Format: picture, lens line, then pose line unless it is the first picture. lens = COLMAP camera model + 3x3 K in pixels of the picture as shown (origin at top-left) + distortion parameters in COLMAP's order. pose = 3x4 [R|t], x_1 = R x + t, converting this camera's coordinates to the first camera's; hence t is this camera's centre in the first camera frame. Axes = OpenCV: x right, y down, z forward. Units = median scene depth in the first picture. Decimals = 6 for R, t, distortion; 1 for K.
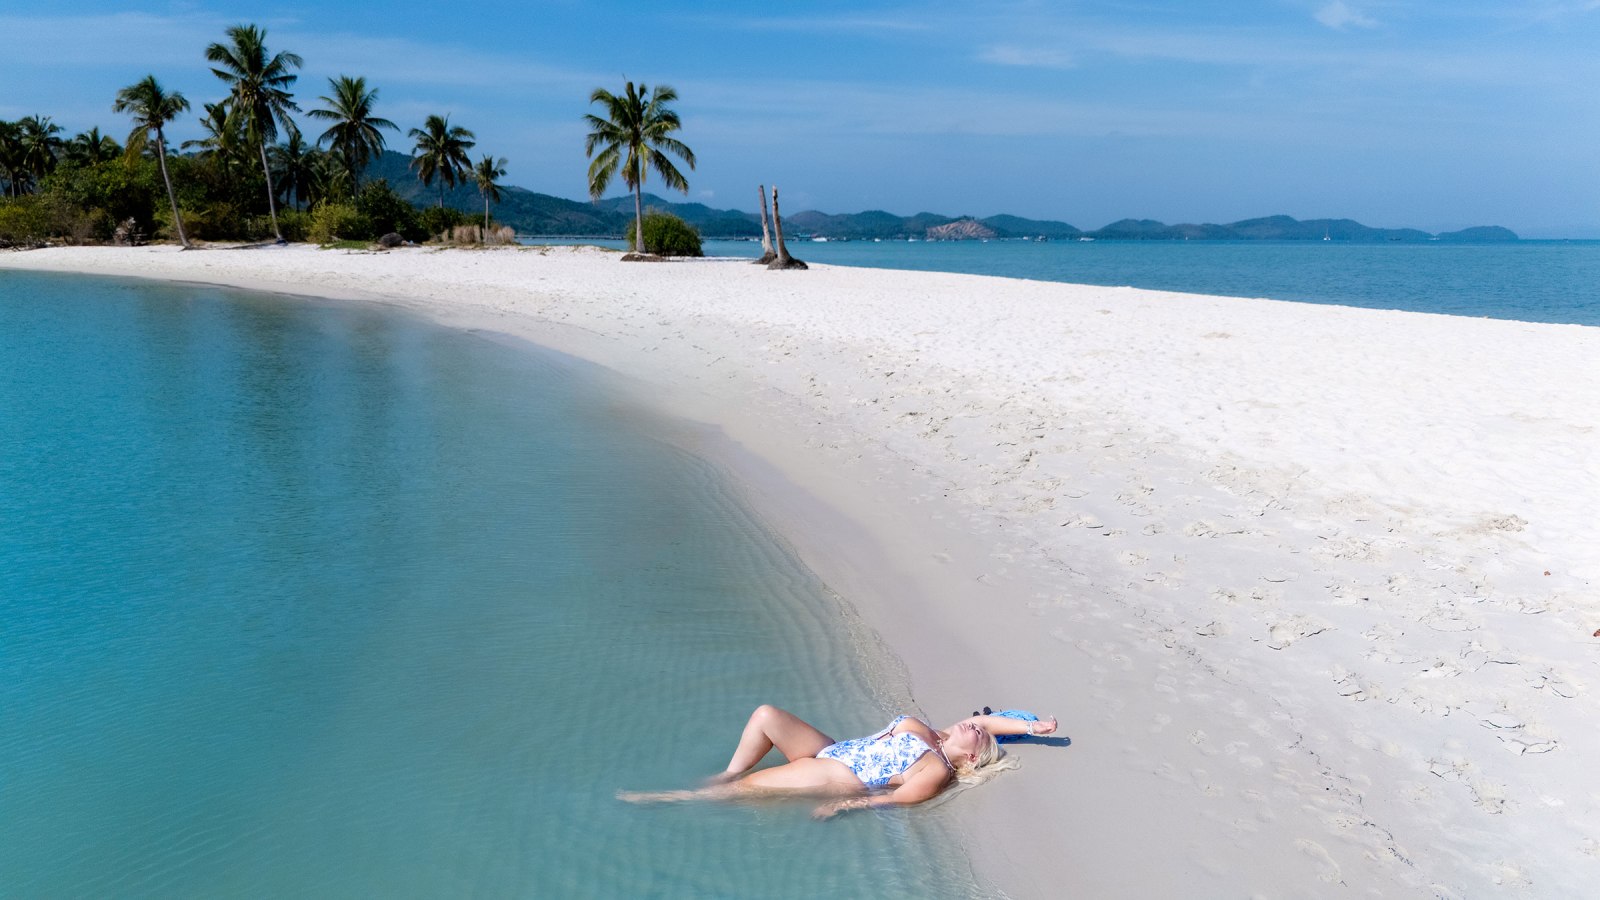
lens RADIAL K [[1146.9, 0, 788.6], [0, 1146.9, 441.2], [0, 0, 1]] dist [0.078673, -0.071088]
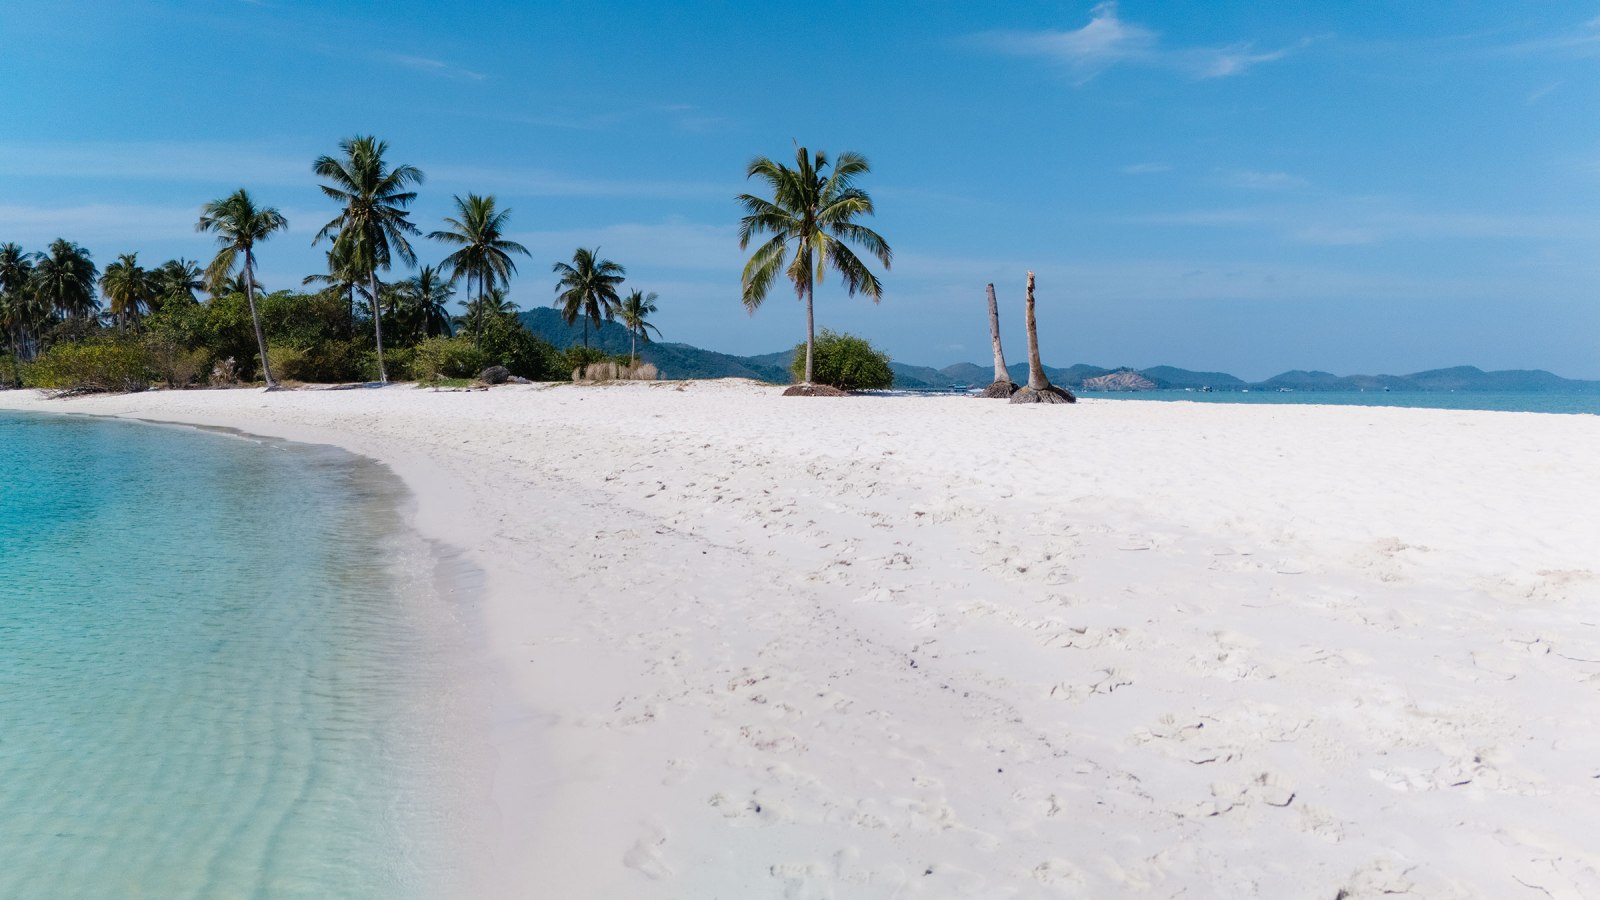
lens RADIAL K [[1146.9, 0, 791.8], [0, 1146.9, 458.7], [0, 0, 1]] dist [0.078673, -0.071088]
pose [[0.991304, 0.005353, -0.131486, -0.033703], [-0.020480, 0.993274, -0.113965, -0.026682], [0.129992, 0.115667, 0.984745, 0.218658]]
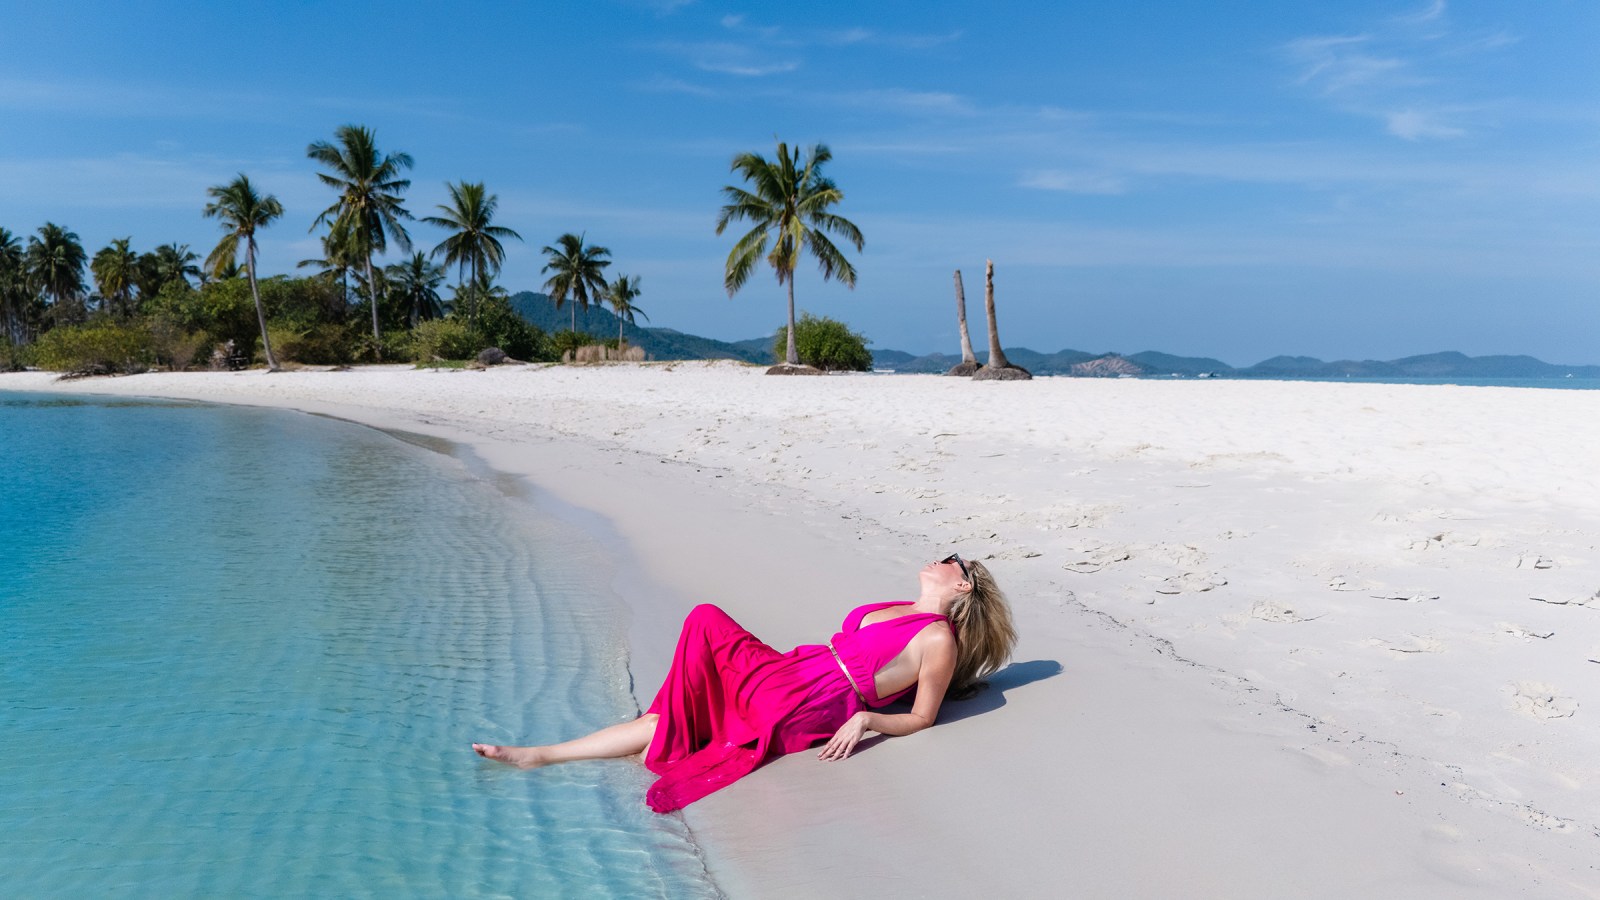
lens RADIAL K [[1146.9, 0, 789.0], [0, 1146.9, 472.6], [0, 0, 1]] dist [0.078673, -0.071088]
pose [[0.992605, 0.007230, -0.121171, -0.027147], [-0.018136, 0.995854, -0.089141, -0.018081], [0.120024, 0.090680, 0.988621, 0.183801]]
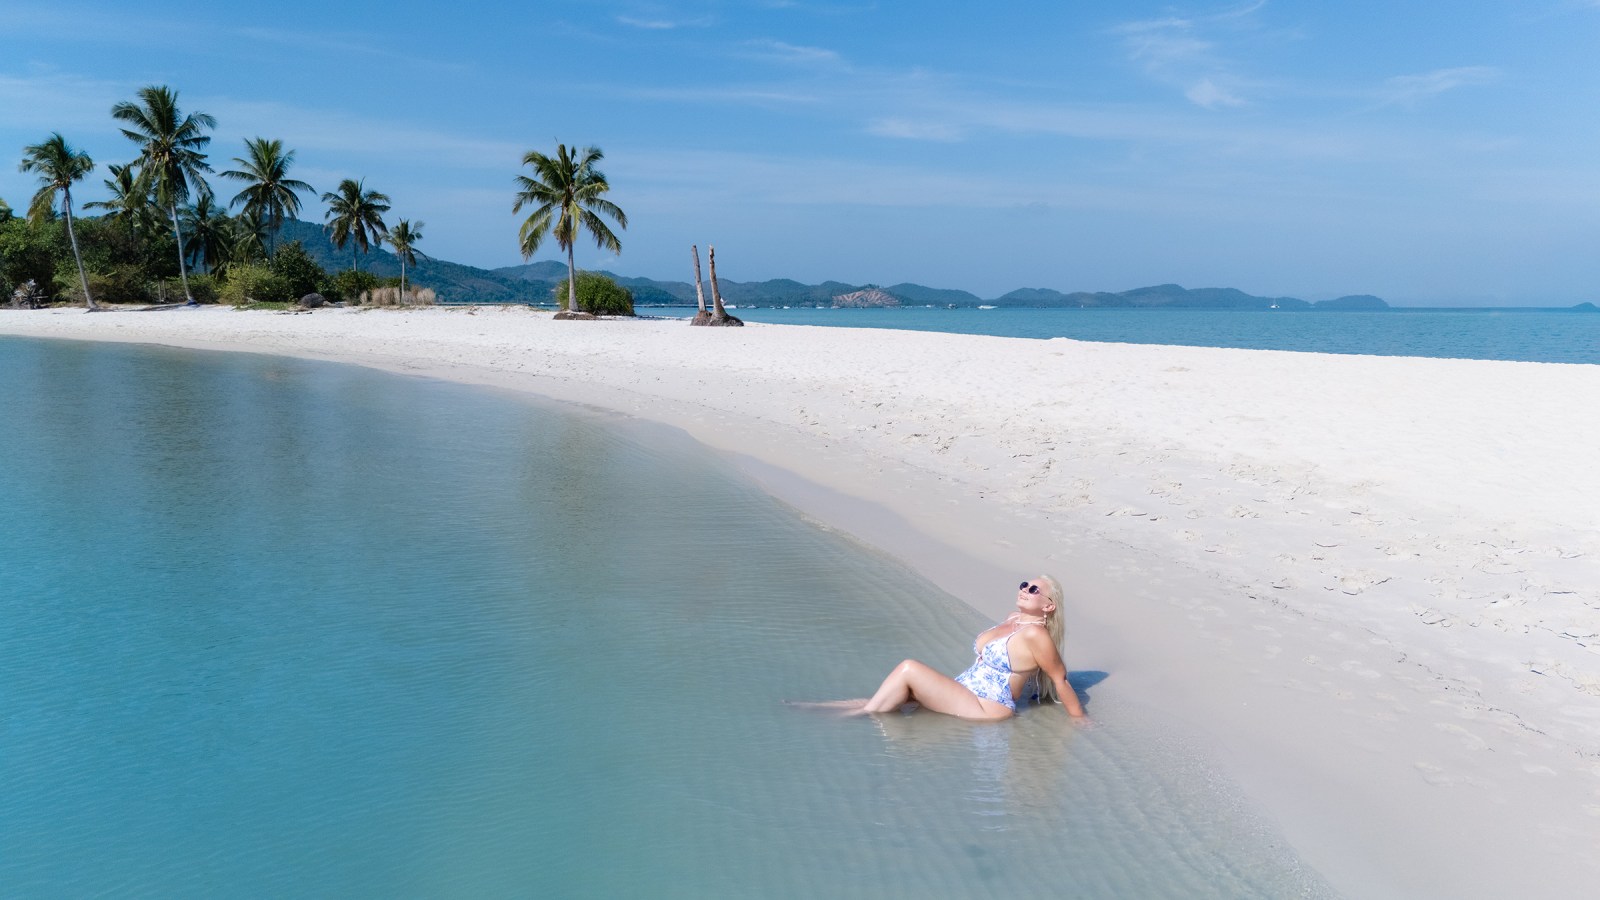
lens RADIAL K [[1146.9, 0, 785.1], [0, 1146.9, 446.0], [0, 0, 1]] dist [0.078673, -0.071088]
pose [[0.997115, -0.009859, 0.075268, -0.014627], [0.013851, 0.998514, -0.052703, 0.006317], [-0.074637, 0.053594, 0.995770, -0.005441]]
